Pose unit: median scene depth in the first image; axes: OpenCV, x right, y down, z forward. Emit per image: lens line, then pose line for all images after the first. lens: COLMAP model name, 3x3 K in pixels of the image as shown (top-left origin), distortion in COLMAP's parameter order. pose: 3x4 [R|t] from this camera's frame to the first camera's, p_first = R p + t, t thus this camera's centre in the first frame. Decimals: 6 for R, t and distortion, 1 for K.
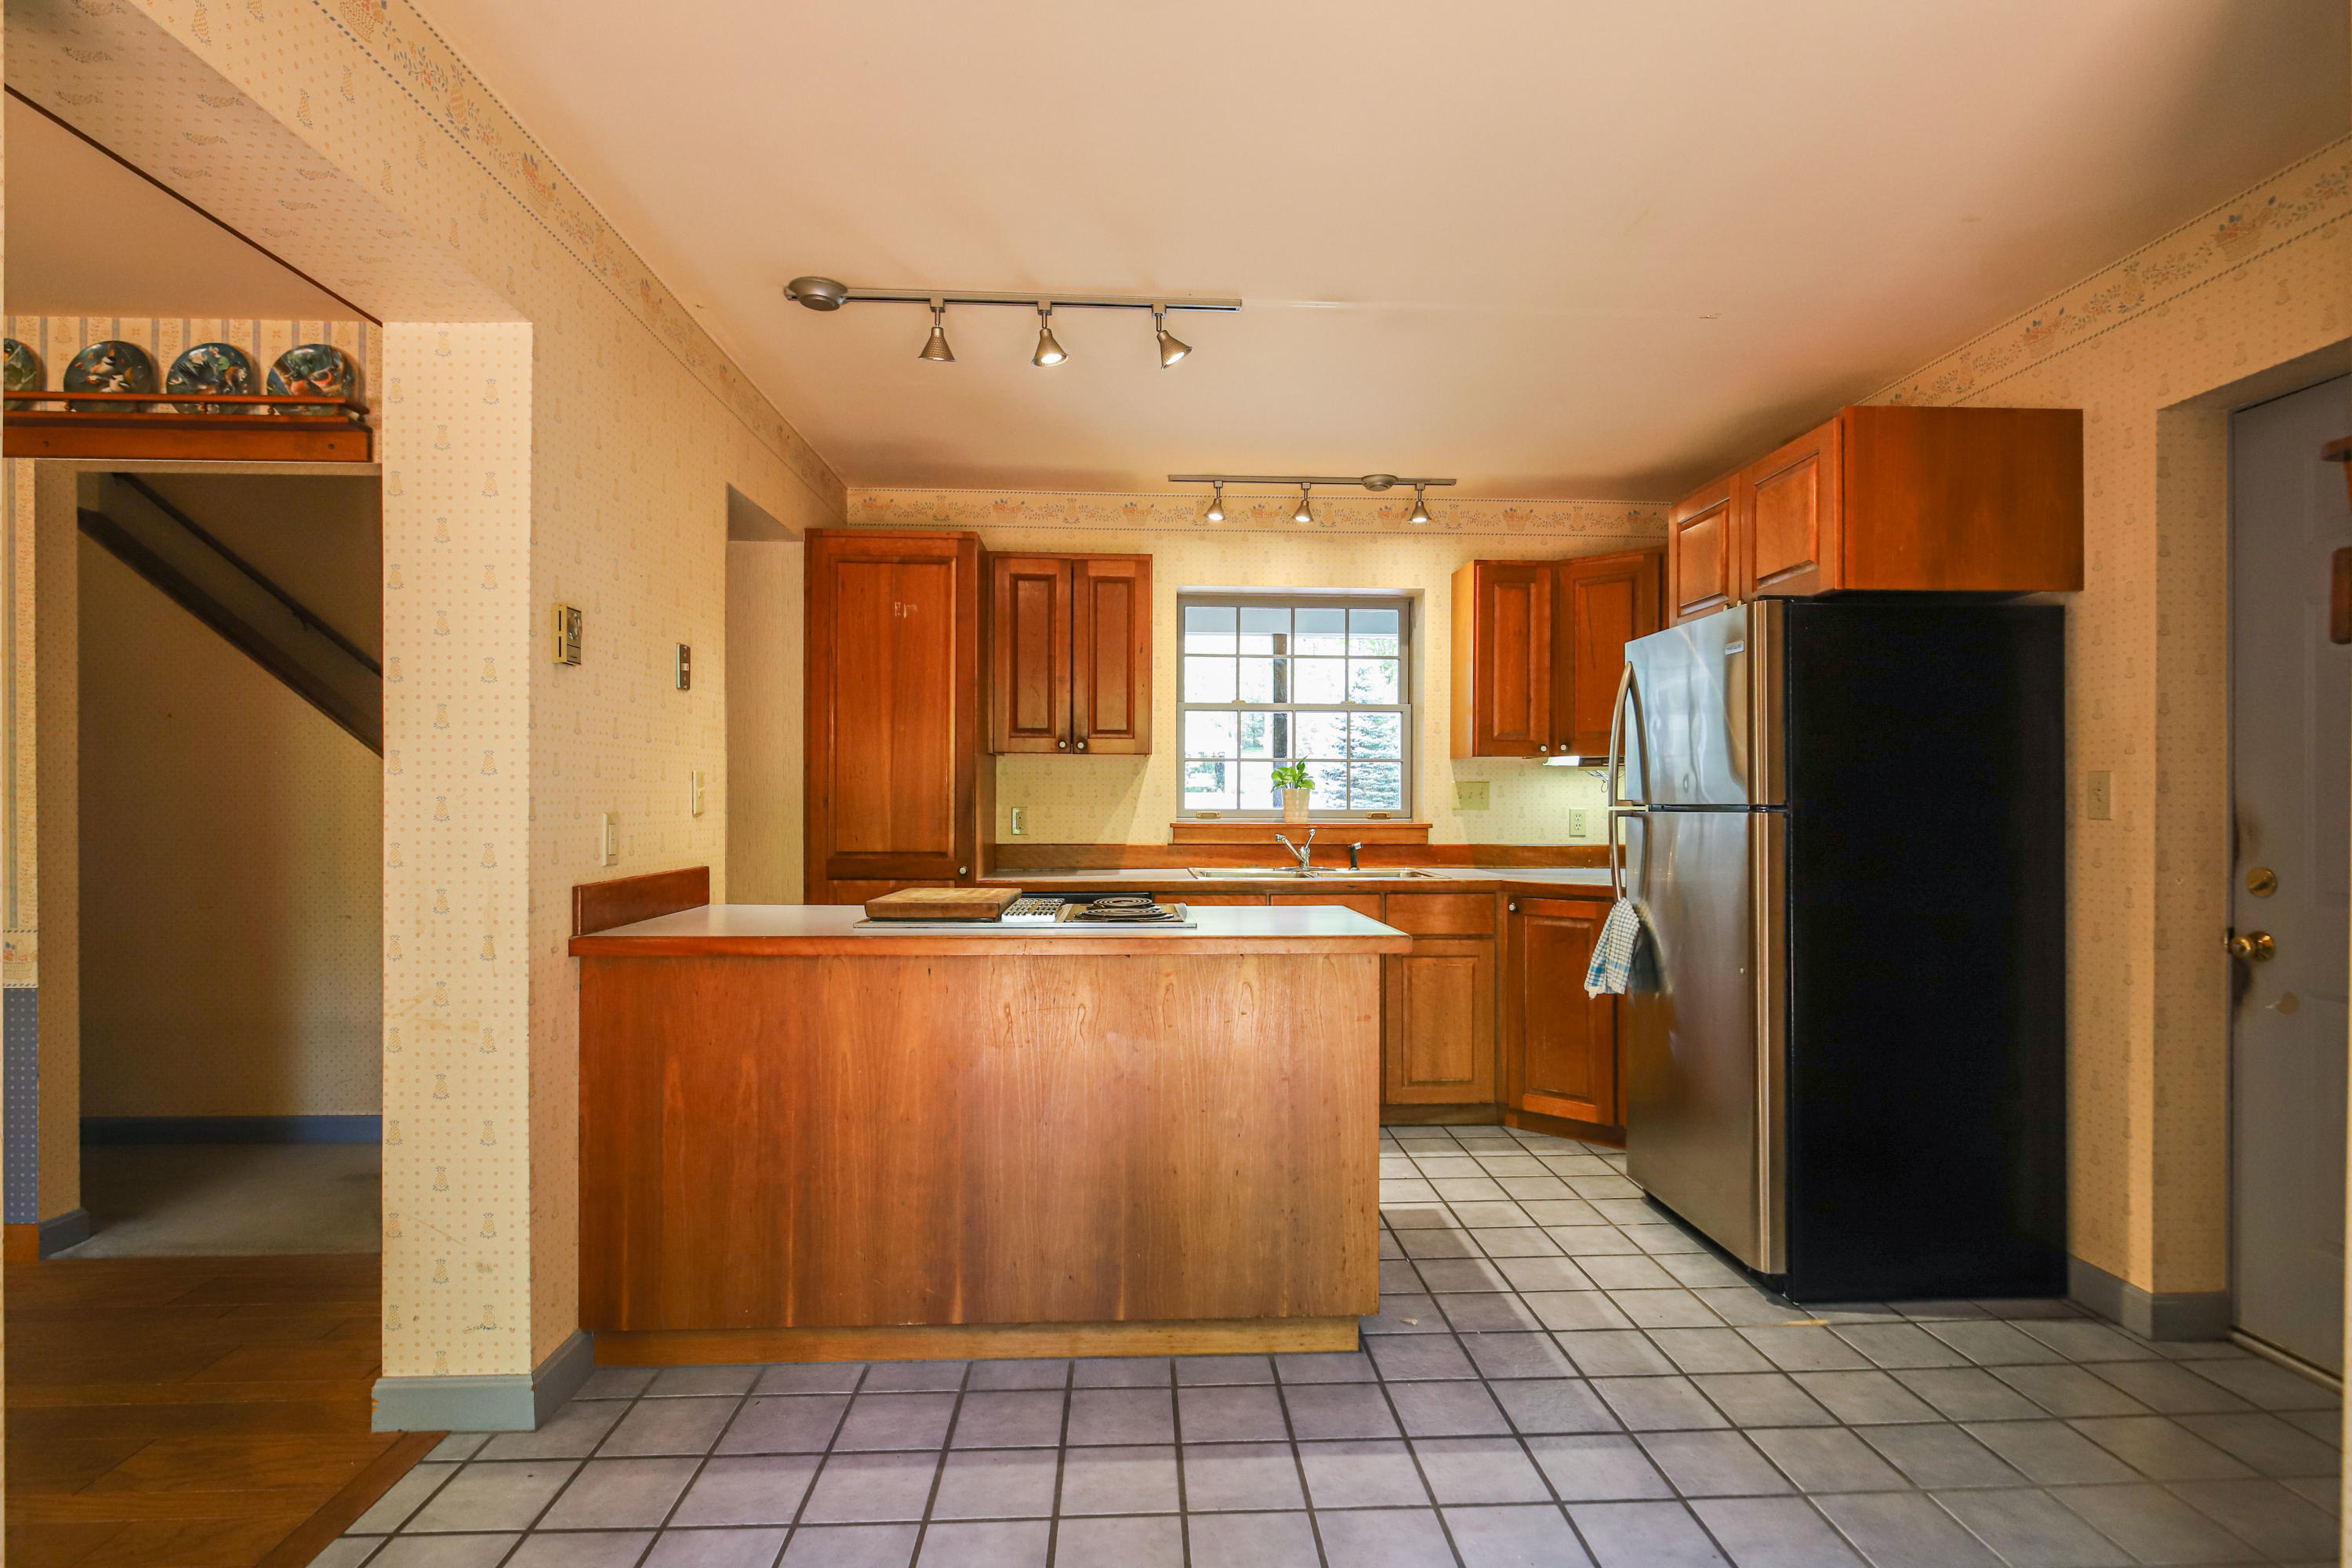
lens RADIAL K [[1157.1, 0, 1182.7], [0, 1157.1, 794.2], [0, 0, 1]] dist [0.001708, 0.001123]
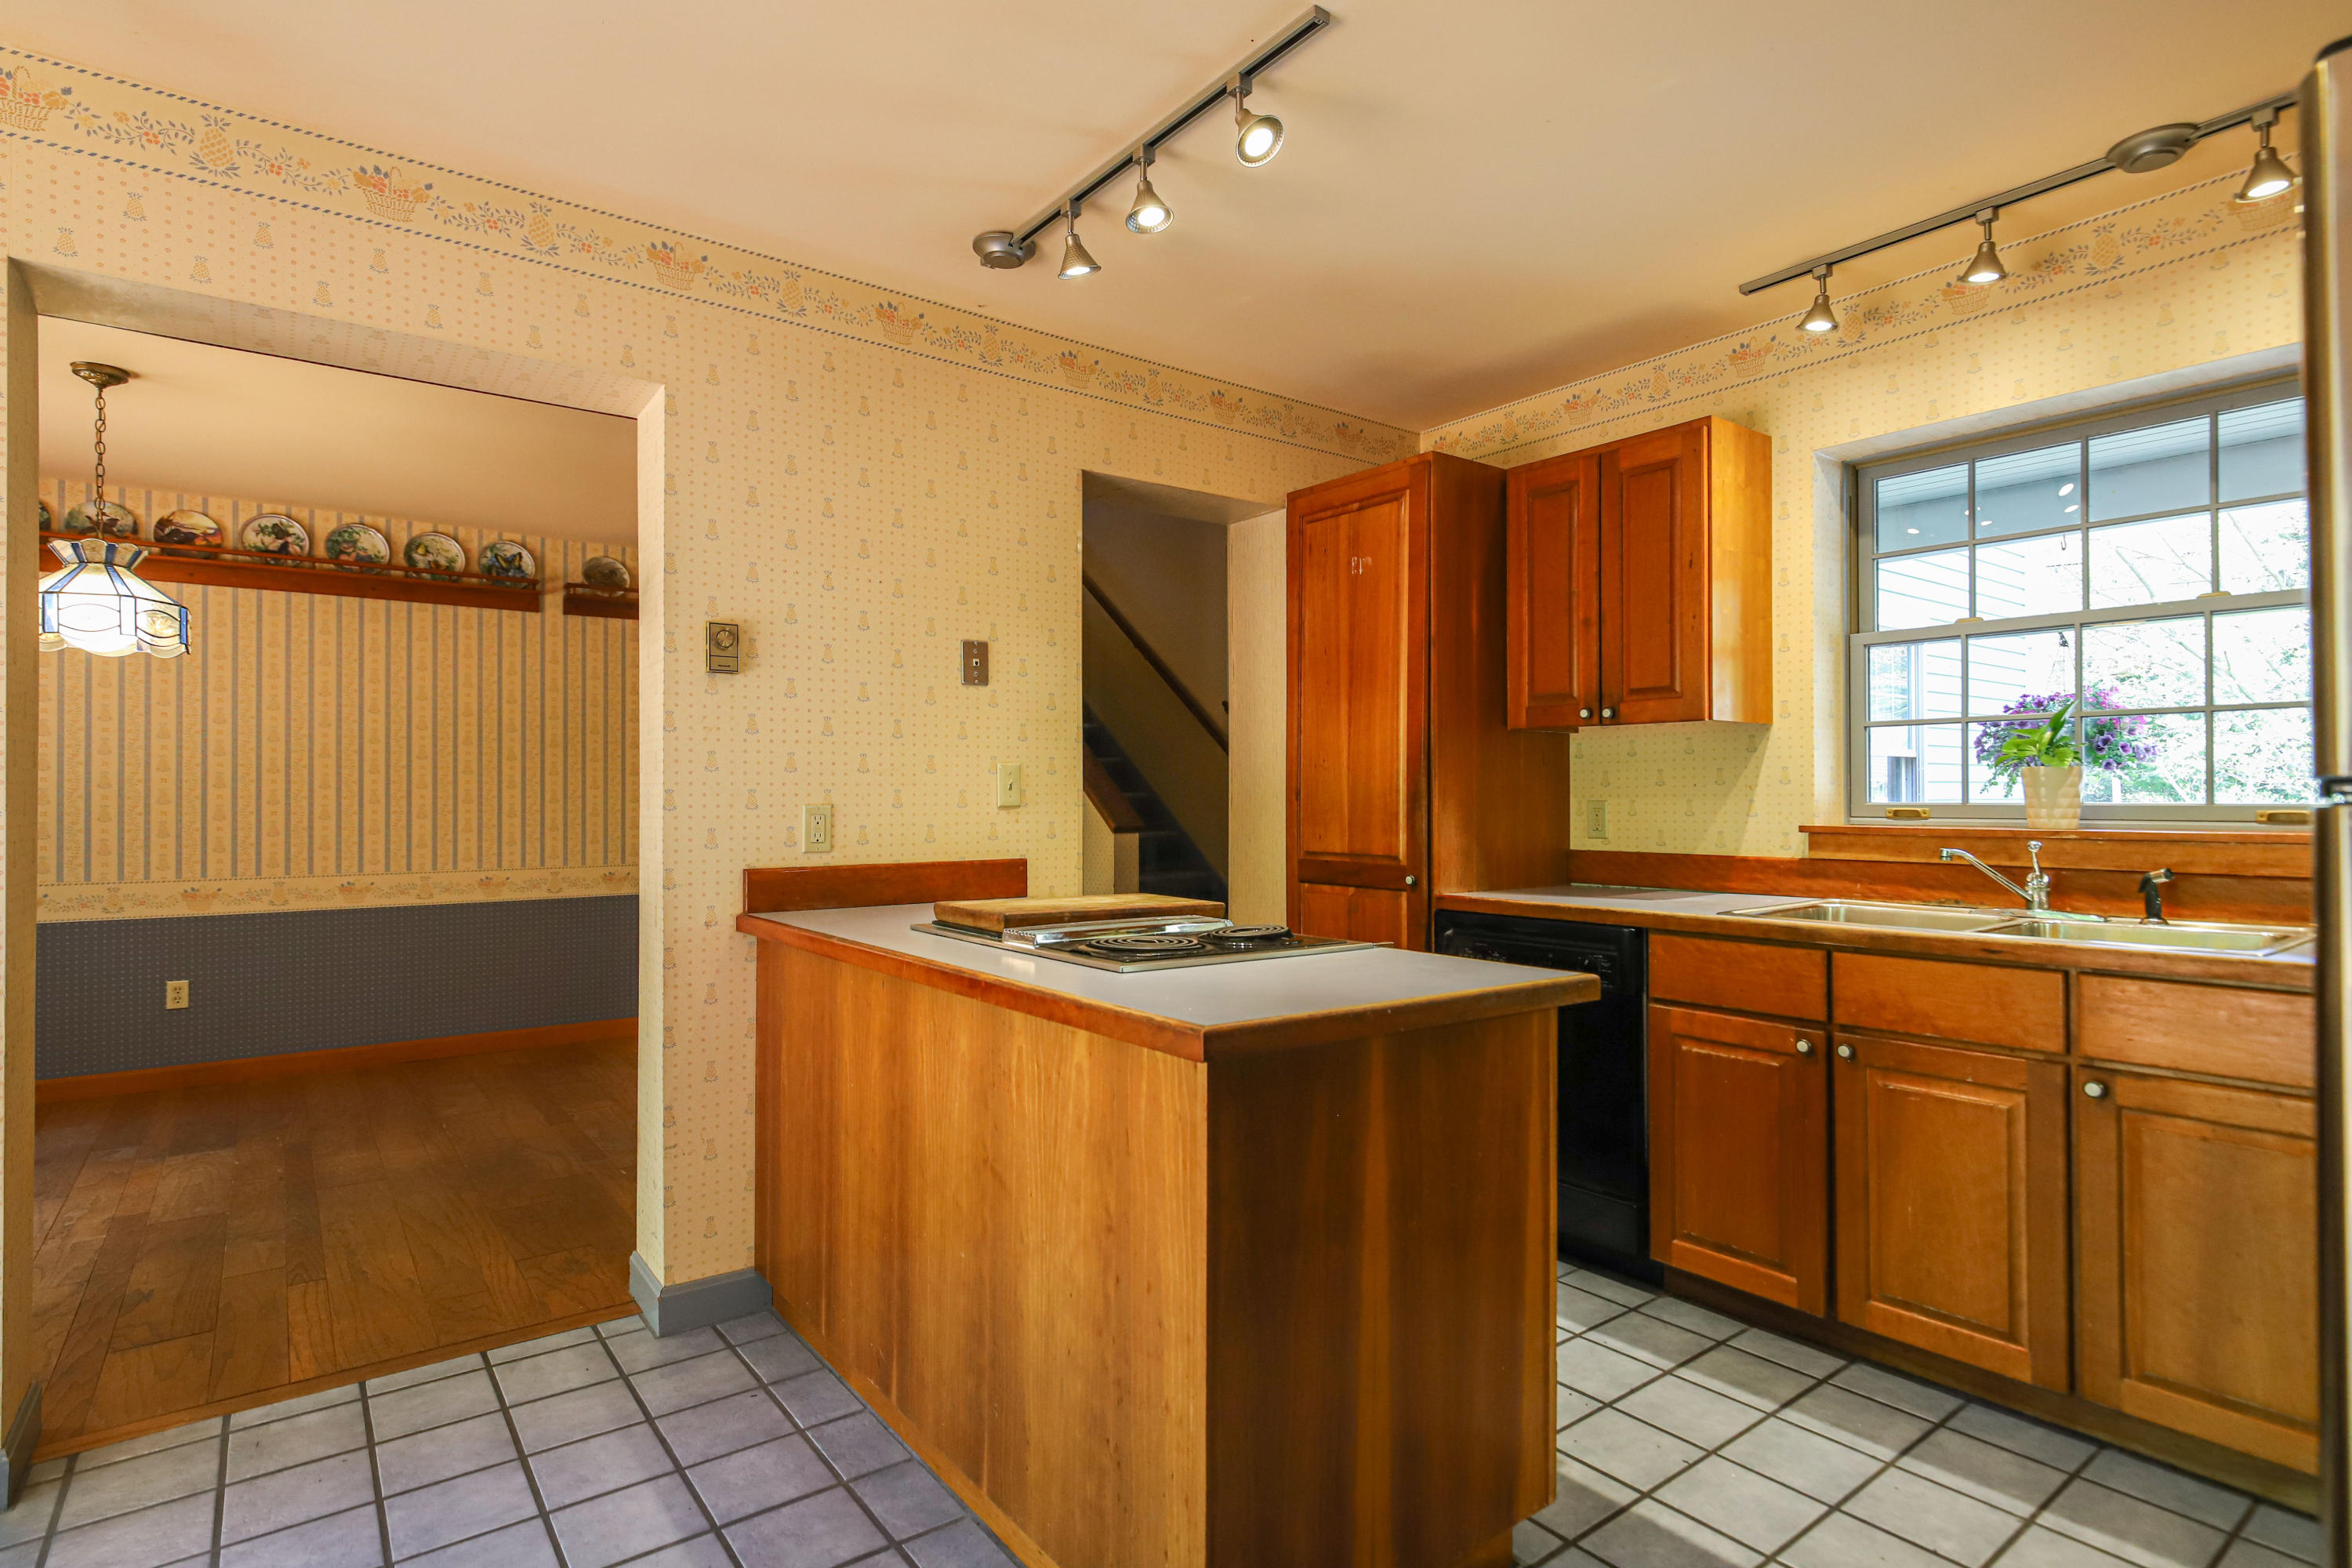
lens RADIAL K [[1184.1, 0, 1176.0], [0, 1184.1, 784.0], [0, 0, 1]] dist [0.003487, -0.000573]
pose [[0.569277, -0.013541, -0.822034, 0.381842], [0.007980, 0.999908, -0.010944, 0.007401], [0.822107, -0.000330, 0.569333, 0.398956]]
